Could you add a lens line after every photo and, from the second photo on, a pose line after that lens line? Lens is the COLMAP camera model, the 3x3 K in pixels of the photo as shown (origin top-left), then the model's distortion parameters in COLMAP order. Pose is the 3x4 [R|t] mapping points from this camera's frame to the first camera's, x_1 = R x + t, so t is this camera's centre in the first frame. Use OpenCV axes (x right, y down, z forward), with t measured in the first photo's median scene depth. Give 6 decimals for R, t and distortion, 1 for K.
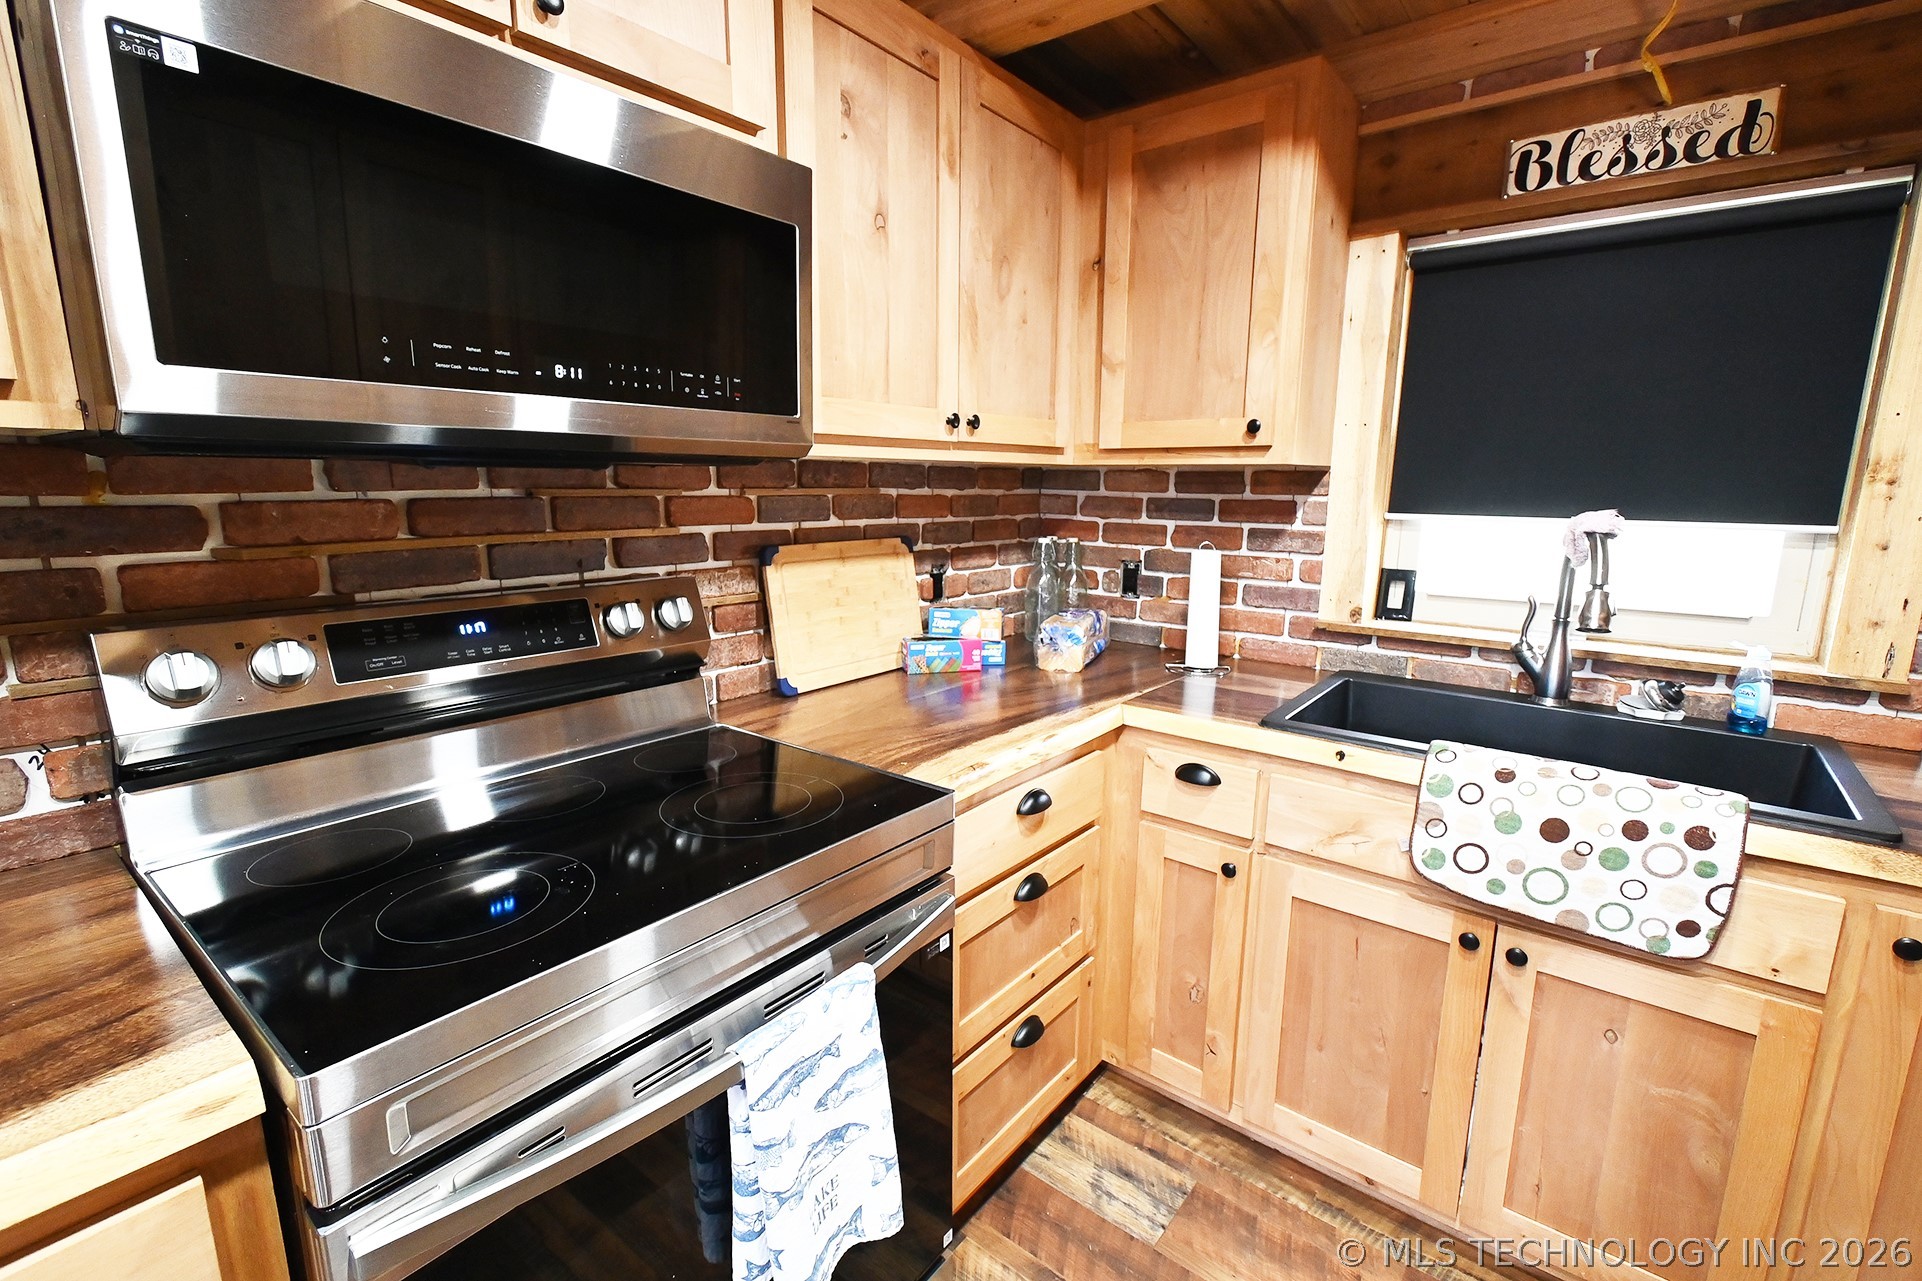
lens RADIAL K [[858.1, 0, 972.6], [0, 858.1, 644.3], [0, 0, 1]] dist [0.010643, -0.004198]
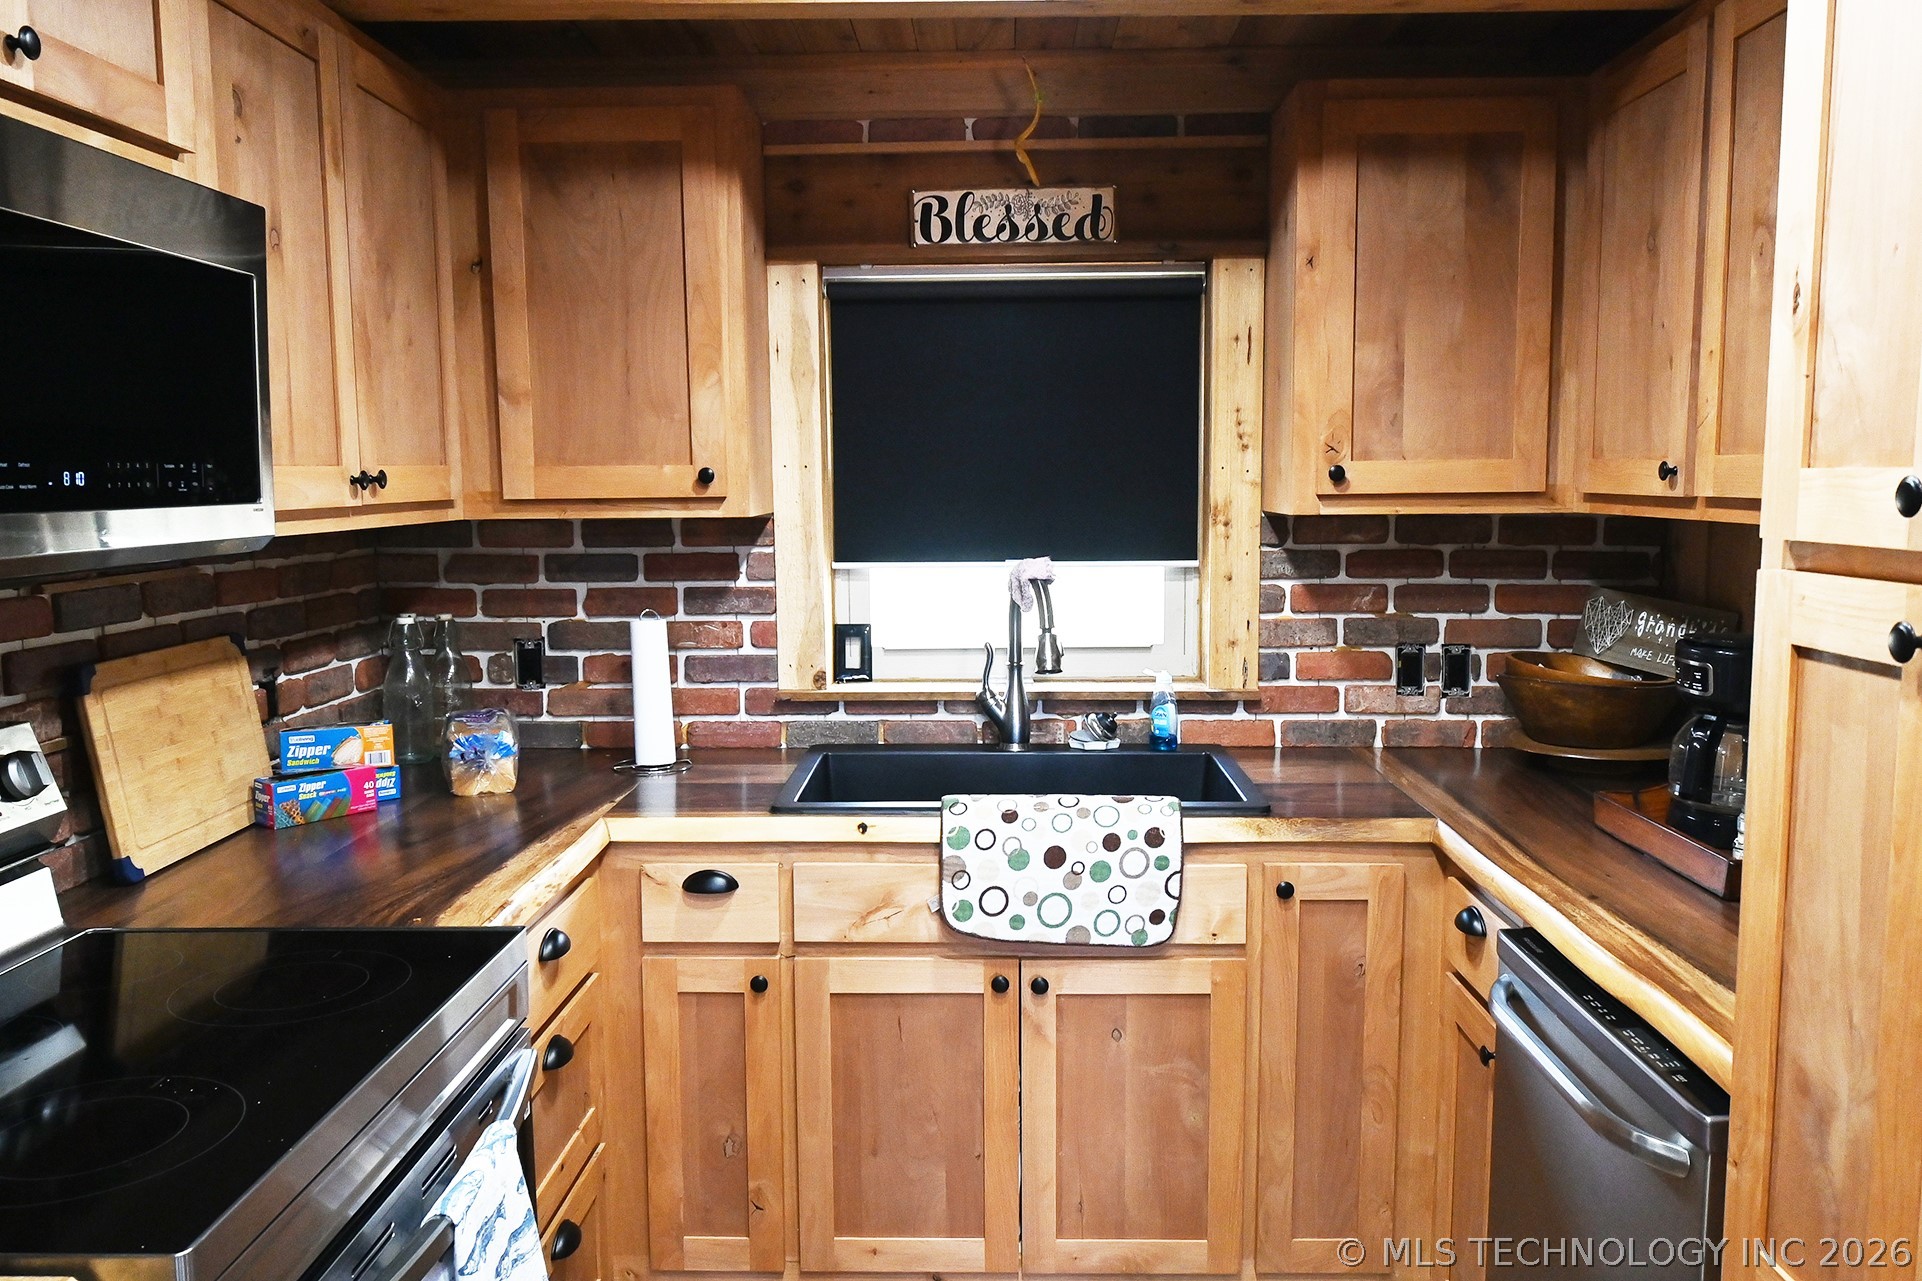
lens RADIAL K [[1450.1, 0, 972.3], [0, 1450.1, 646.3], [0, 0, 1]] dist [0.005957, -0.006758]
pose [[0.802001, -0.086806, 0.590981, -0.368405], [0.128628, 0.991270, -0.028955, -0.006903], [-0.583308, 0.099239, 0.806166, -0.348749]]
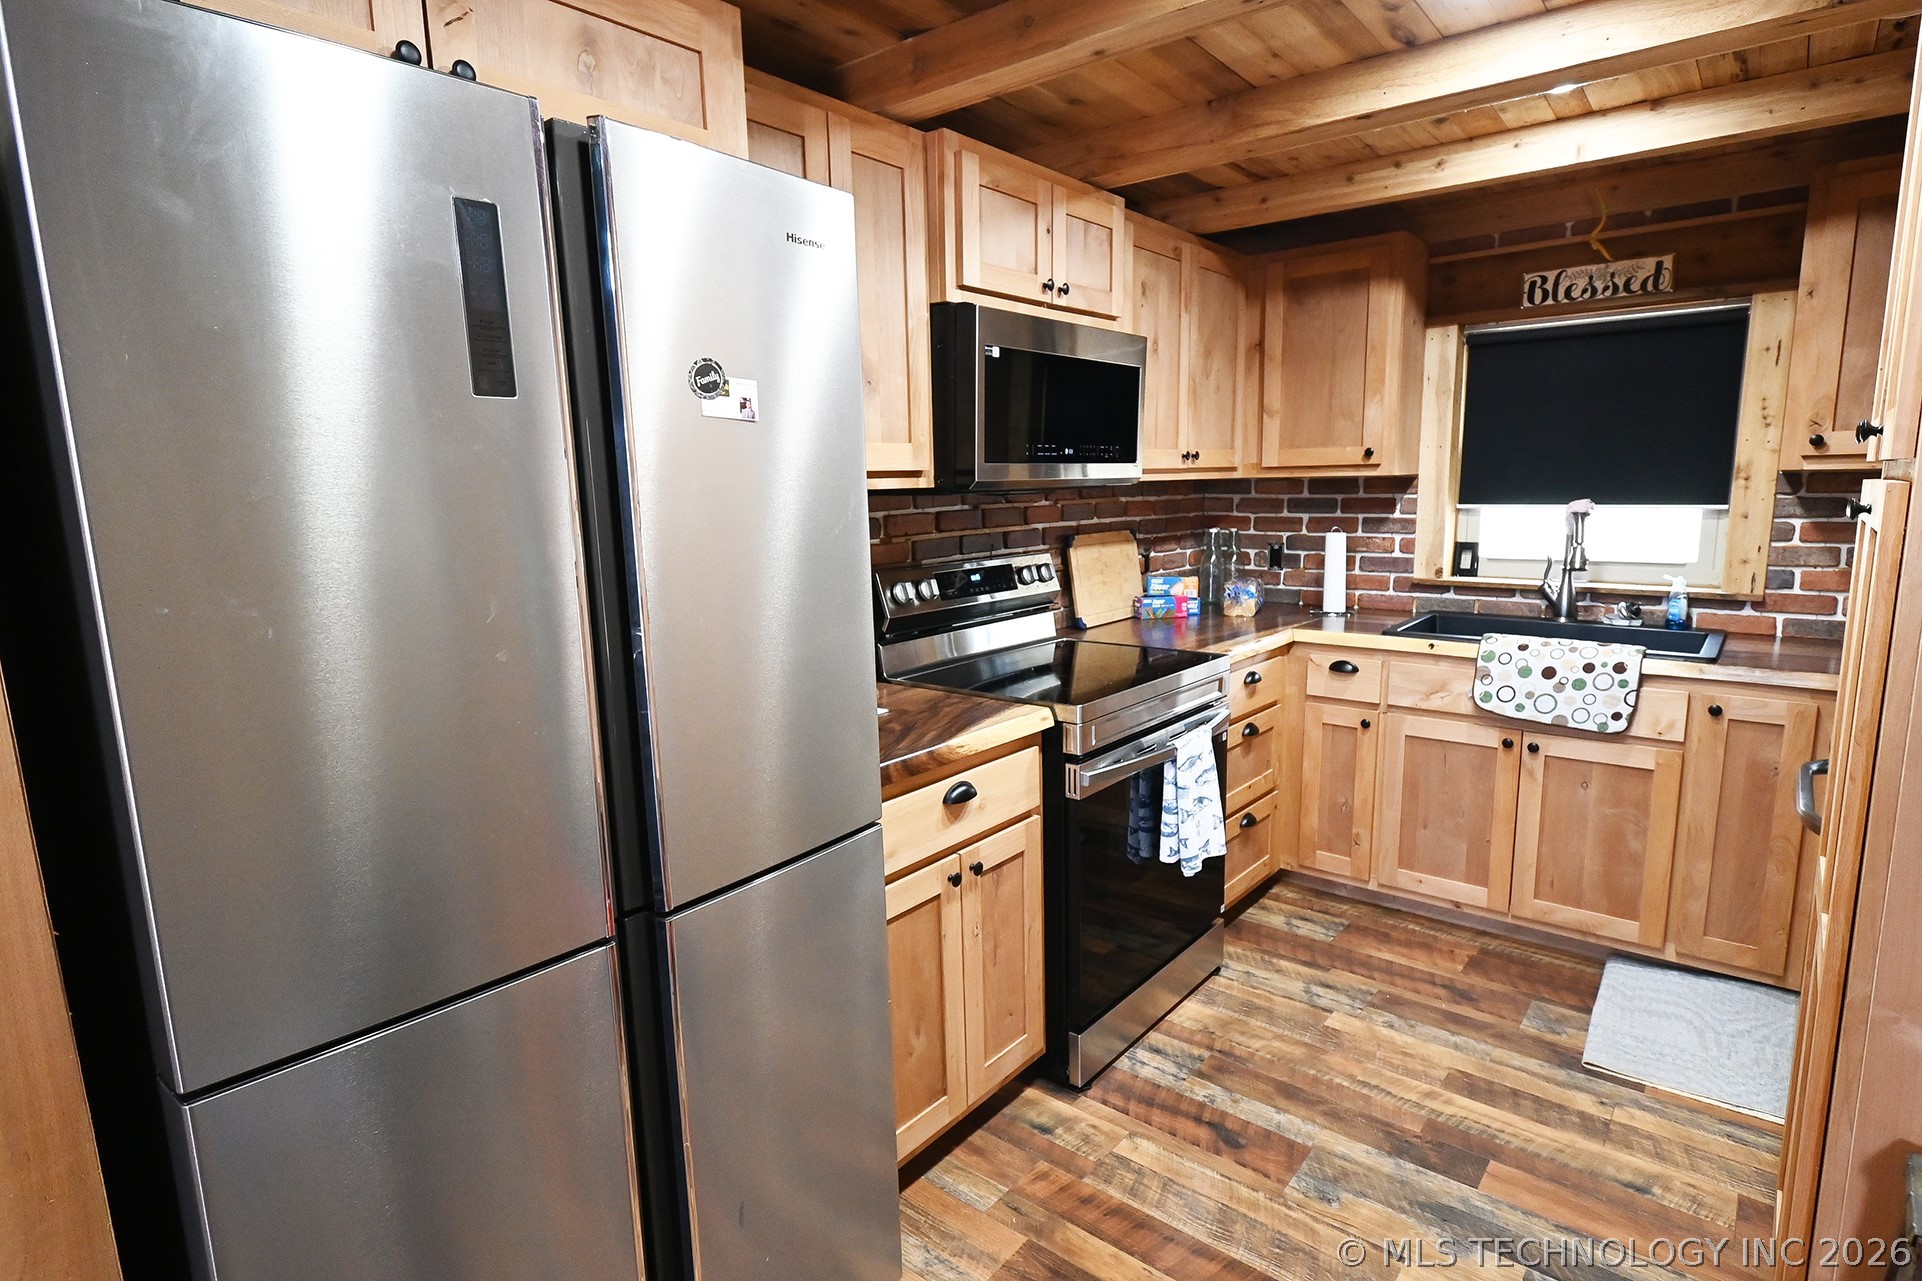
lens RADIAL K [[995.5, 0, 977.4], [0, 995.5, 645.4], [0, 0, 1]] dist [0.002726, 0.001146]
pose [[0.999454, -0.024881, -0.021736, -0.396260], [0.024364, 0.999421, -0.023768, 0.139675], [0.022314, 0.023226, 0.999481, -0.919058]]
